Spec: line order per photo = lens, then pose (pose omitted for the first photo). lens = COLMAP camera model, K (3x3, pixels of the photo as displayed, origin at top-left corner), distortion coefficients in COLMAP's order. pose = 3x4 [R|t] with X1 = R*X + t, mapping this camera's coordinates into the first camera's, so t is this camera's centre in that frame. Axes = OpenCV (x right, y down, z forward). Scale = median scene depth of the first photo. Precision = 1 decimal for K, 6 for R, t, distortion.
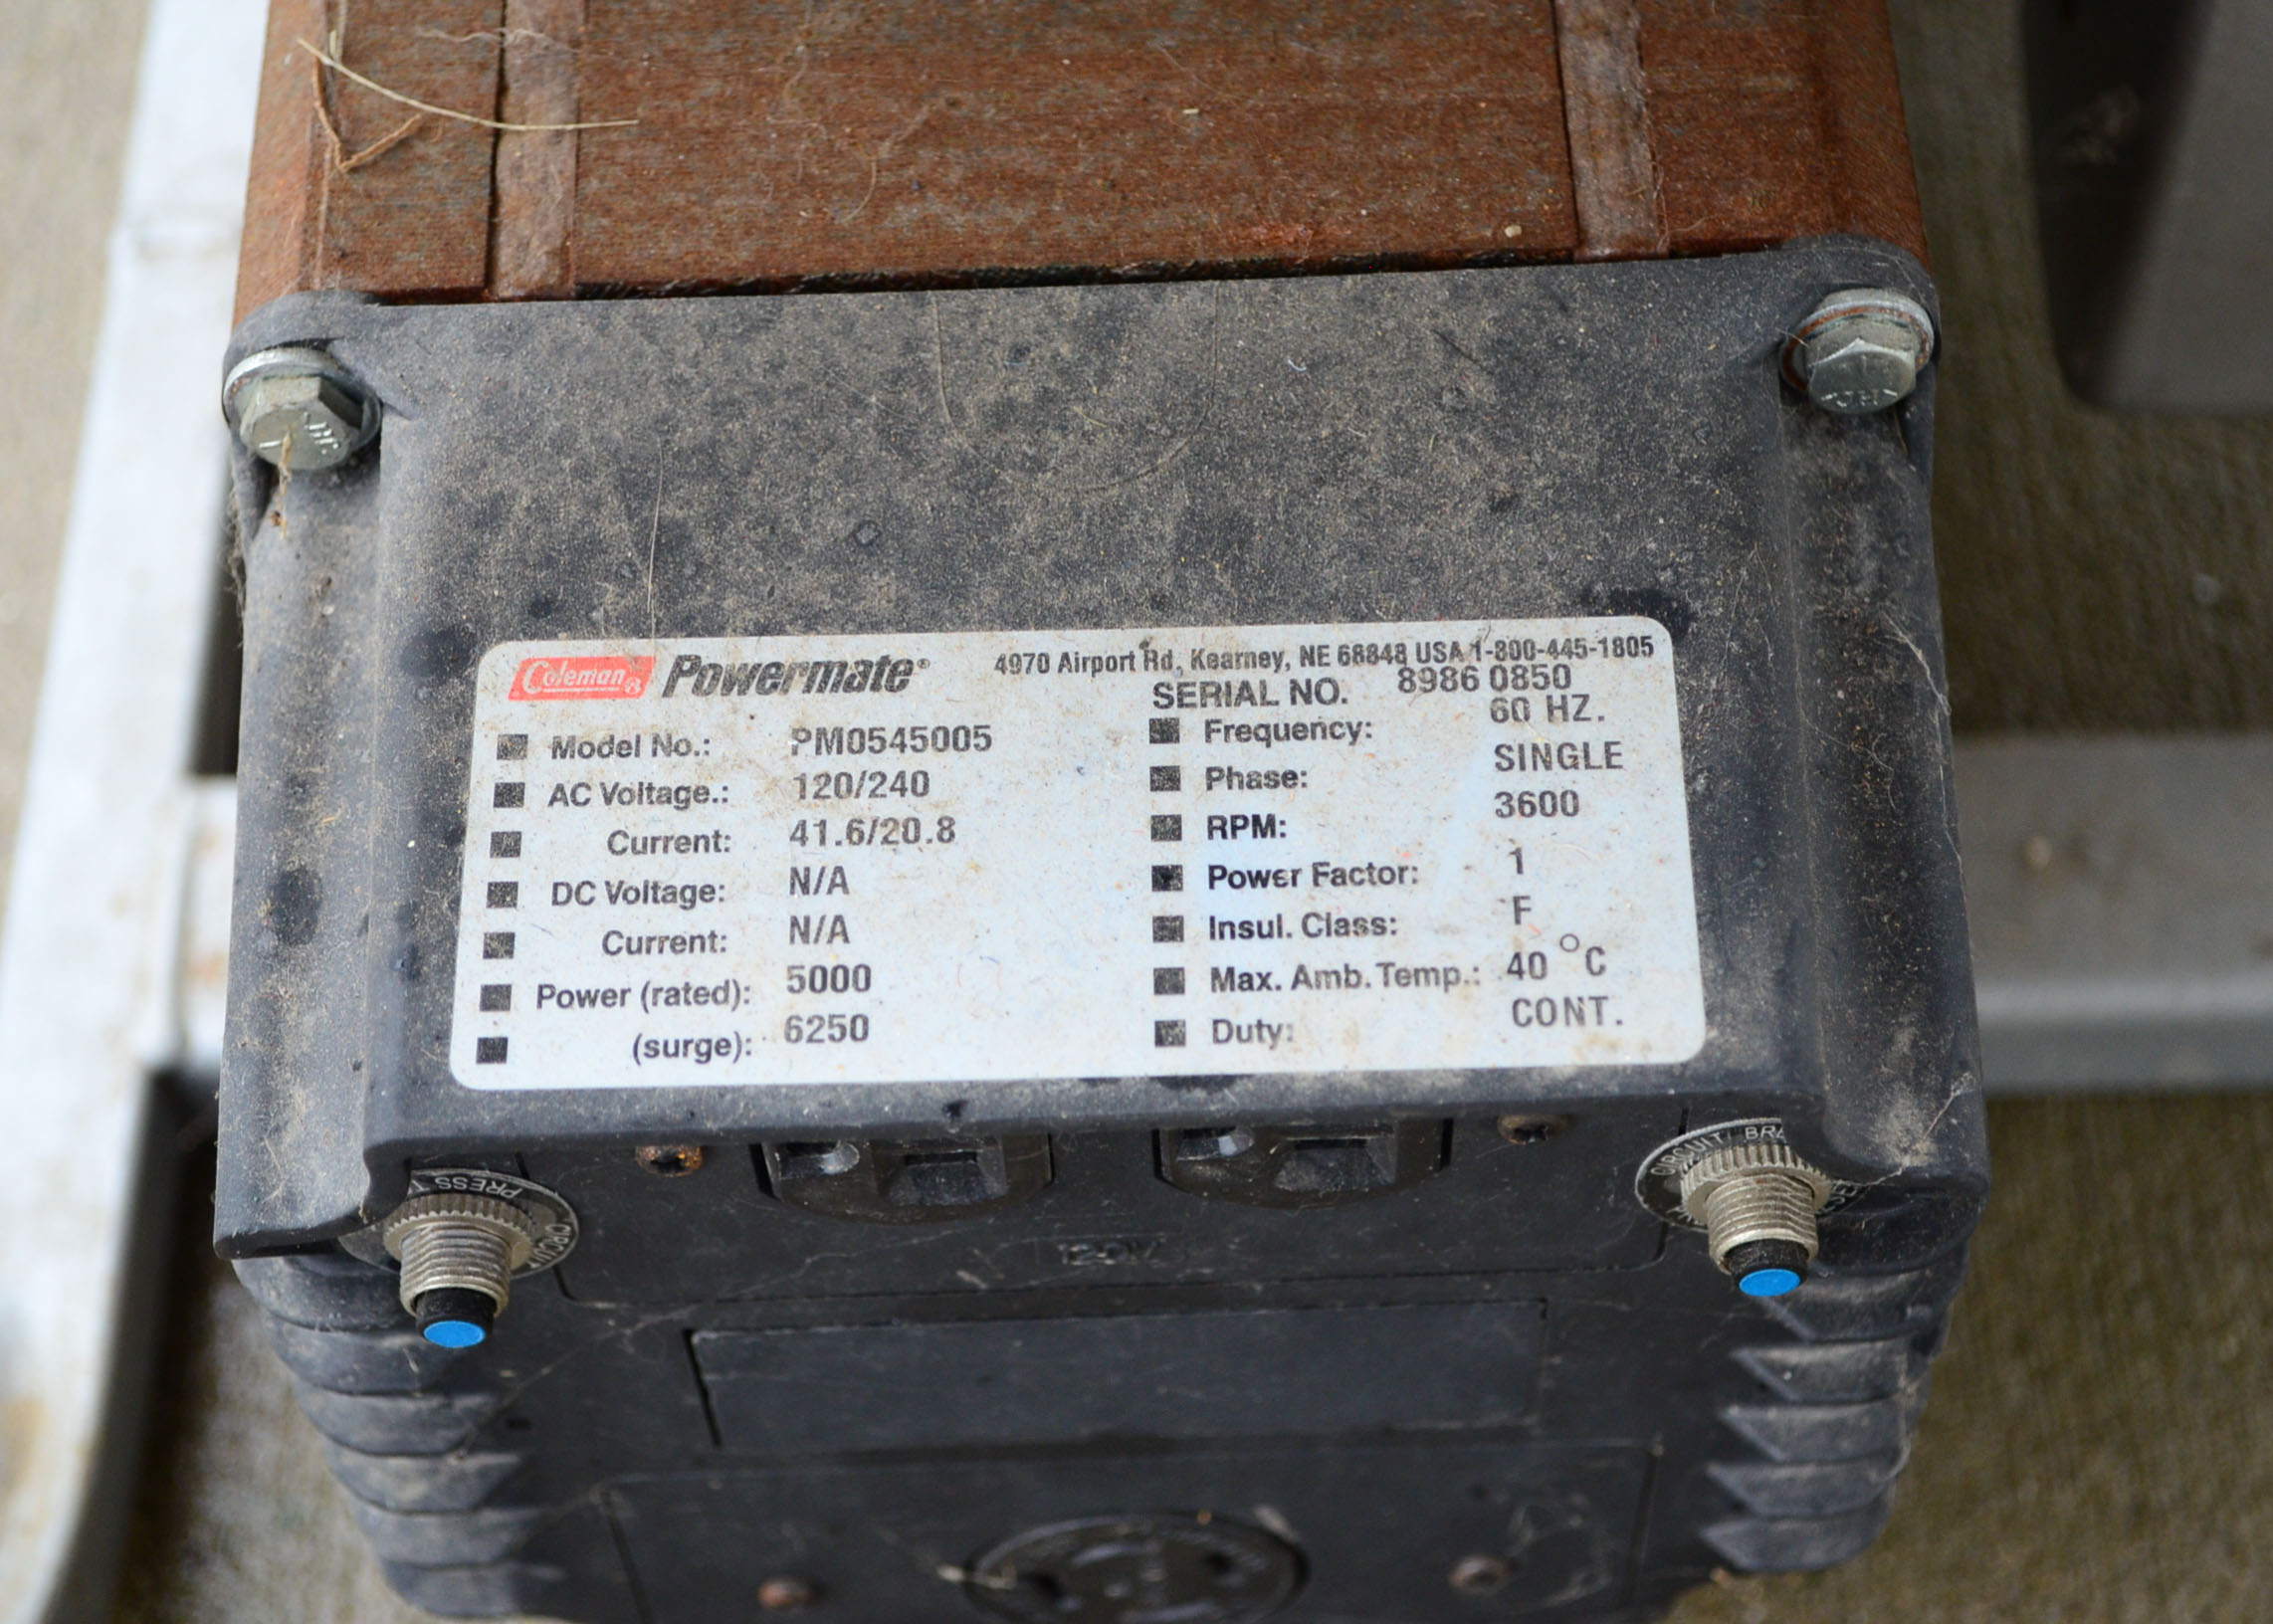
lens RADIAL K [[4179.0, 0, 1159.6], [0, 4179.0, 811.6], [0, 0, 1]] dist [-0.015755, -0.092027]
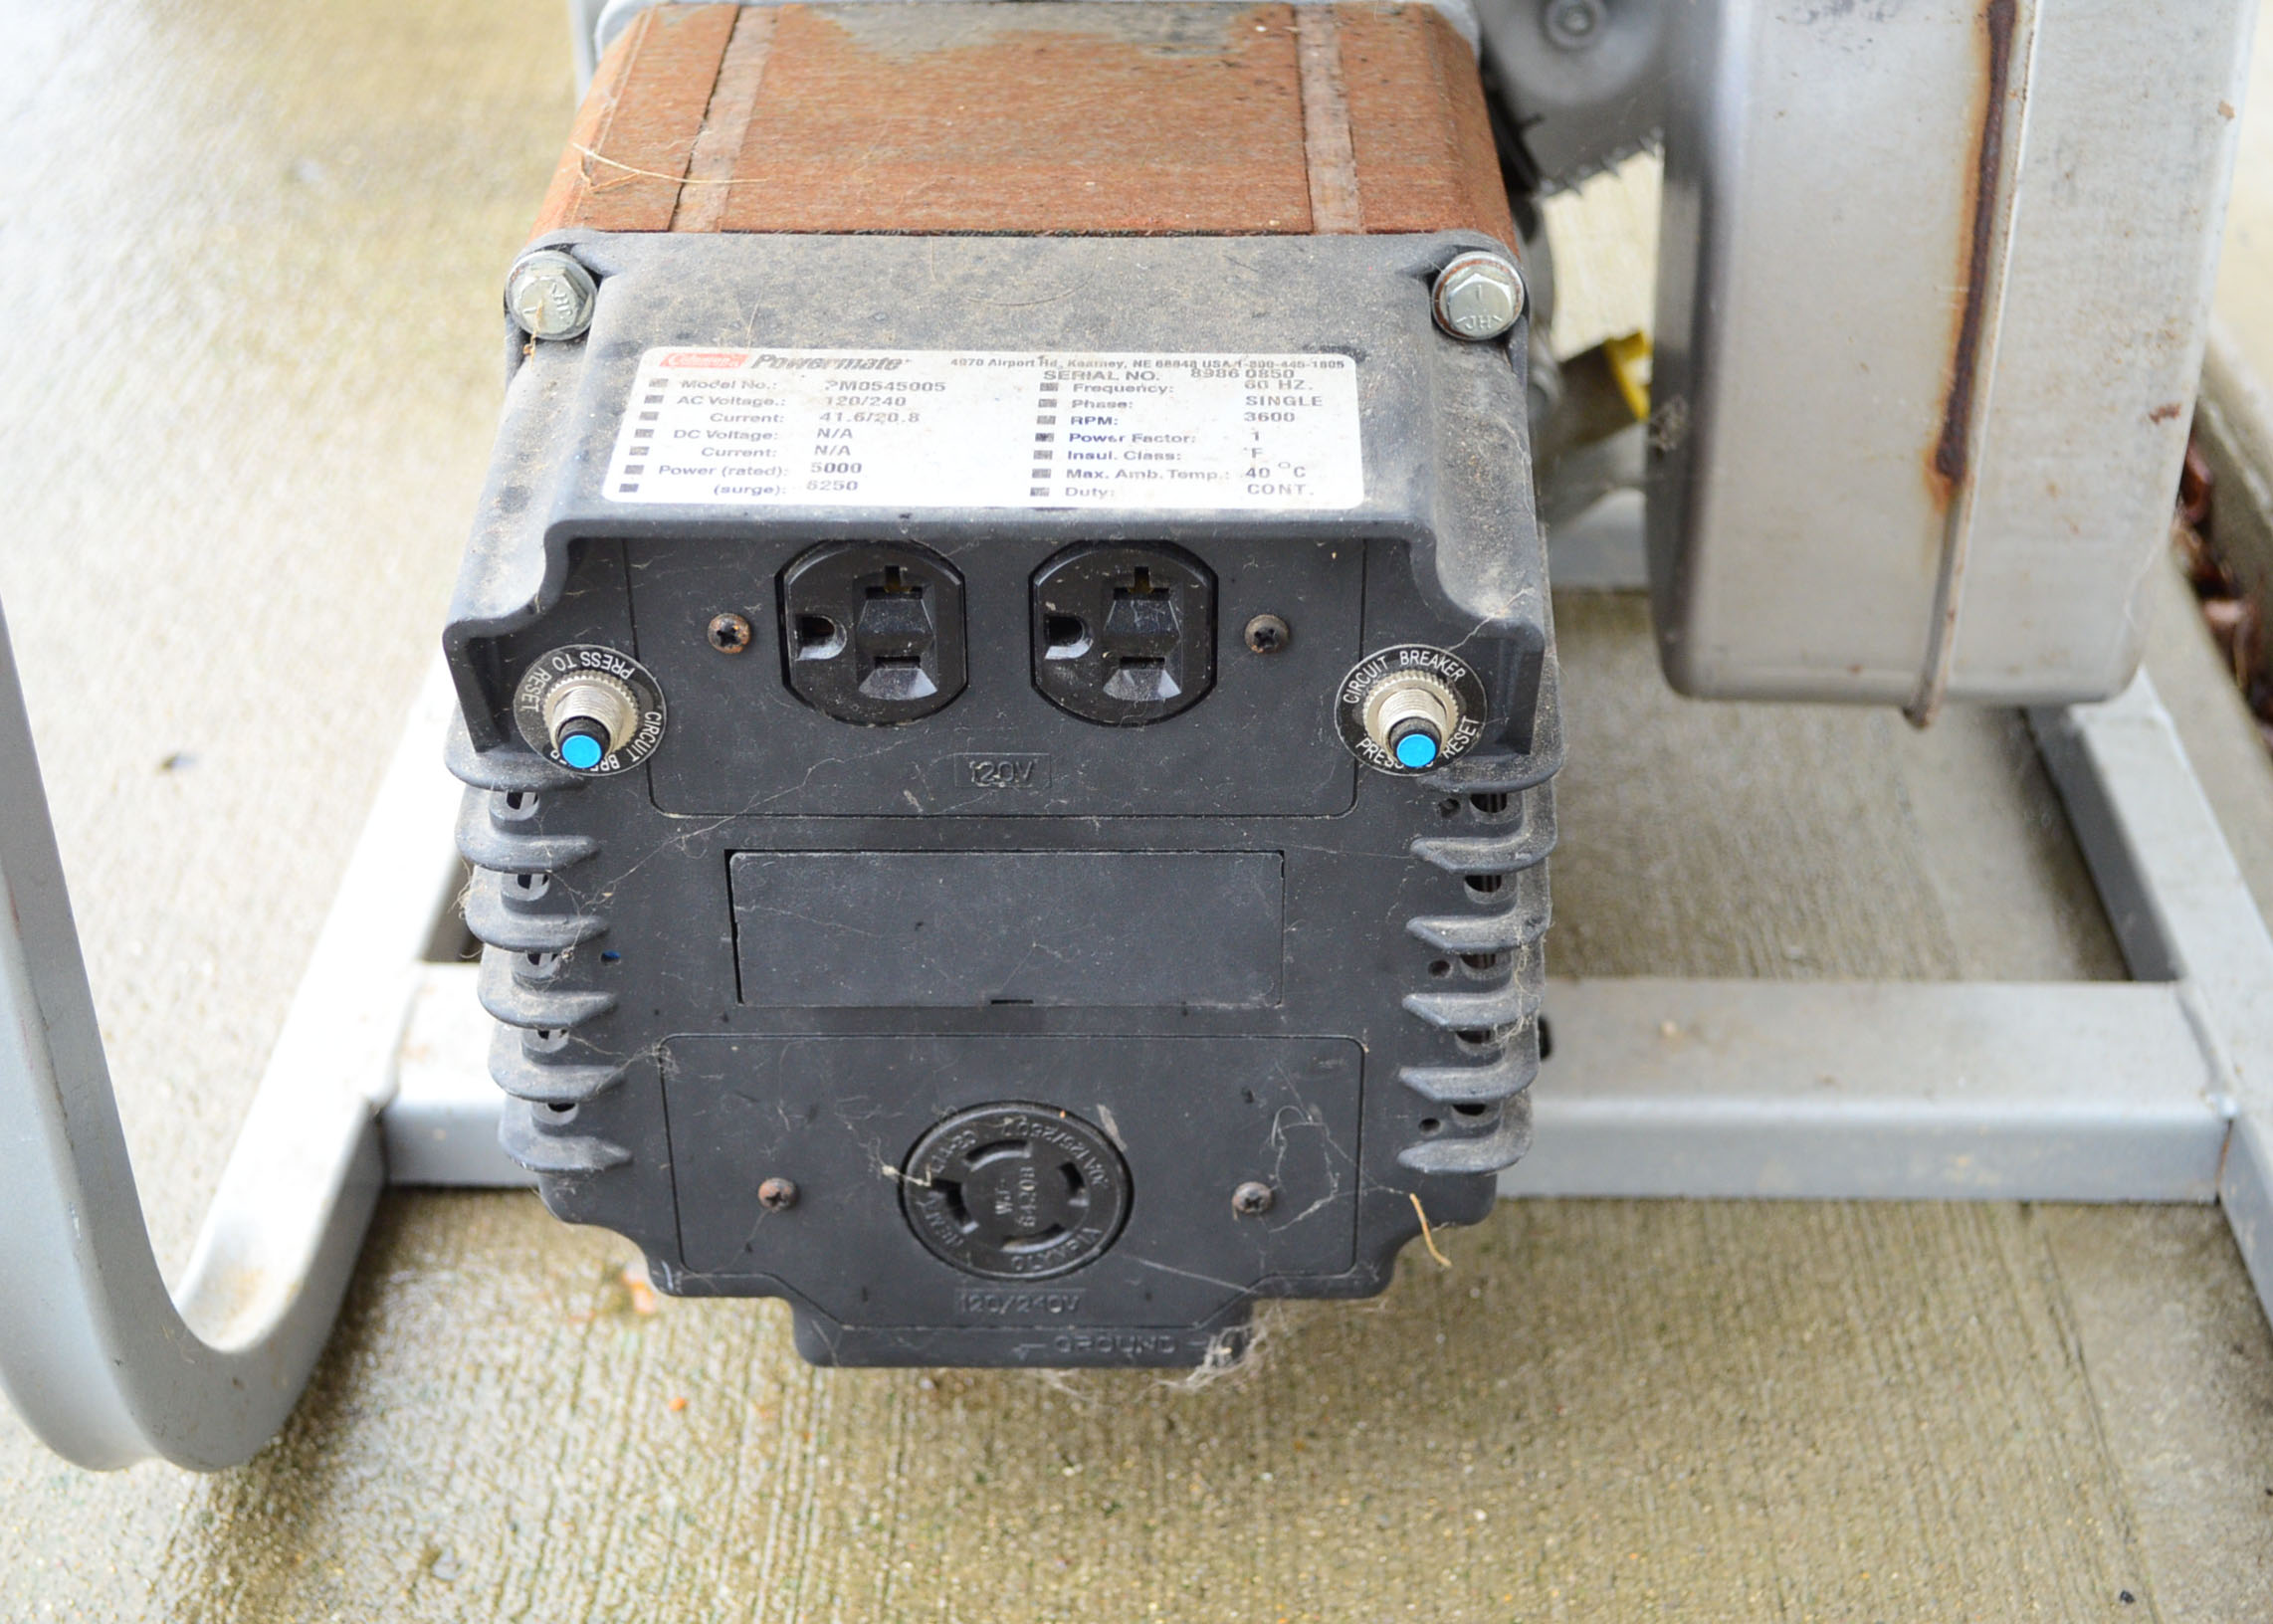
lens RADIAL K [[3214.1, 0, 1145.4], [0, 3214.1, 806.3], [0, 0, 1]] dist [-0.008204, -0.051541]
pose [[0.999112, 0.039166, -0.015513, 0.065274], [-0.042090, 0.912684, -0.406492, 0.645793], [-0.001763, 0.406784, 0.913523, -0.102835]]
